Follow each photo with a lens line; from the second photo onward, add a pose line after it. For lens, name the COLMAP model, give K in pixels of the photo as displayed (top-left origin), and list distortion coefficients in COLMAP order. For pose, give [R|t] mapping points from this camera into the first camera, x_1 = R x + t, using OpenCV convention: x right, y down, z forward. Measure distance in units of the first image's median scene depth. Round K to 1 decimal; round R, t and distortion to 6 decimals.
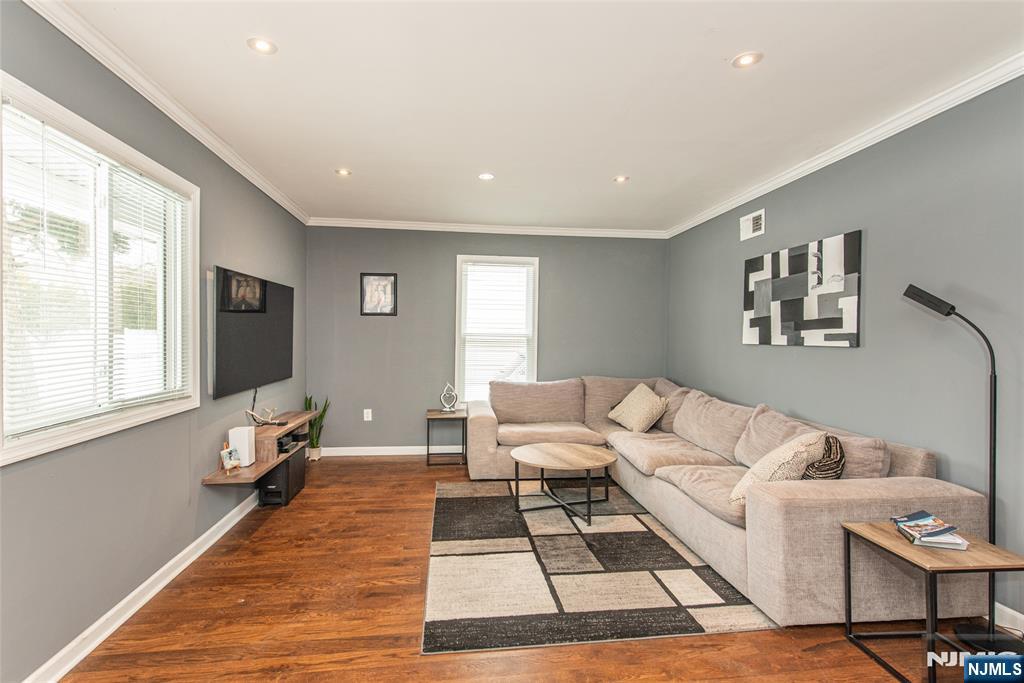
lens RADIAL K [[447.5, 0, 506.4], [0, 447.5, 340.3], [0, 0, 1]] dist [0.011460, 0.000080]
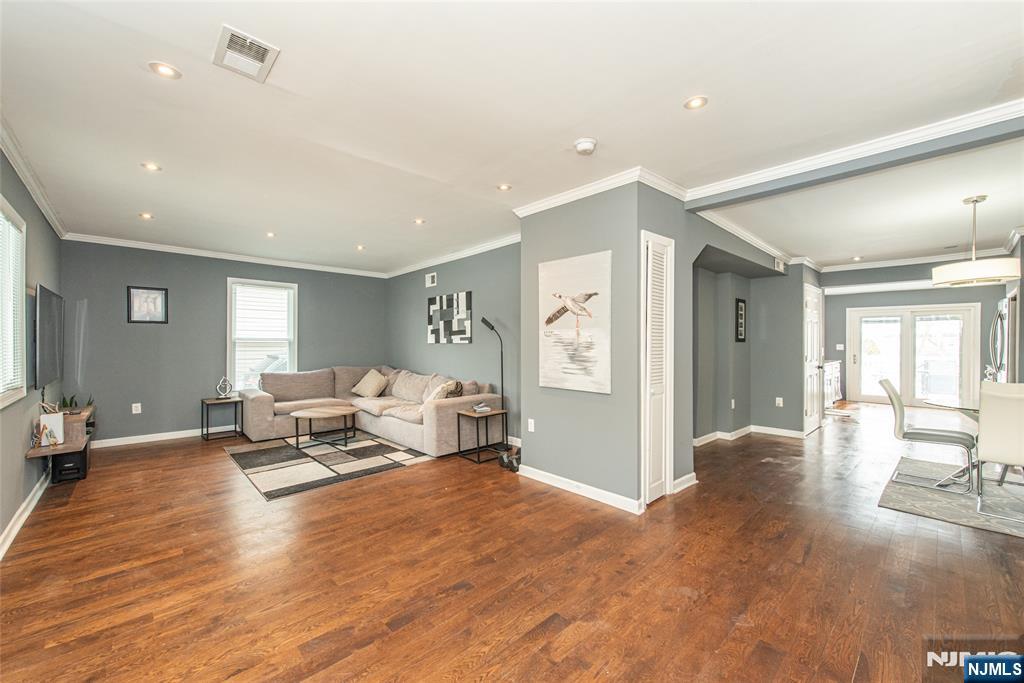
lens RADIAL K [[406.7, 0, 507.1], [0, 406.7, 348.1], [0, 0, 1]] dist [-0.002444, -0.000325]
pose [[0.806423, -0.016147, 0.591118, -0.223916], [0.013323, 0.999869, 0.009137, 0.019290], [-0.591188, 0.000507, 0.806533, -0.606317]]
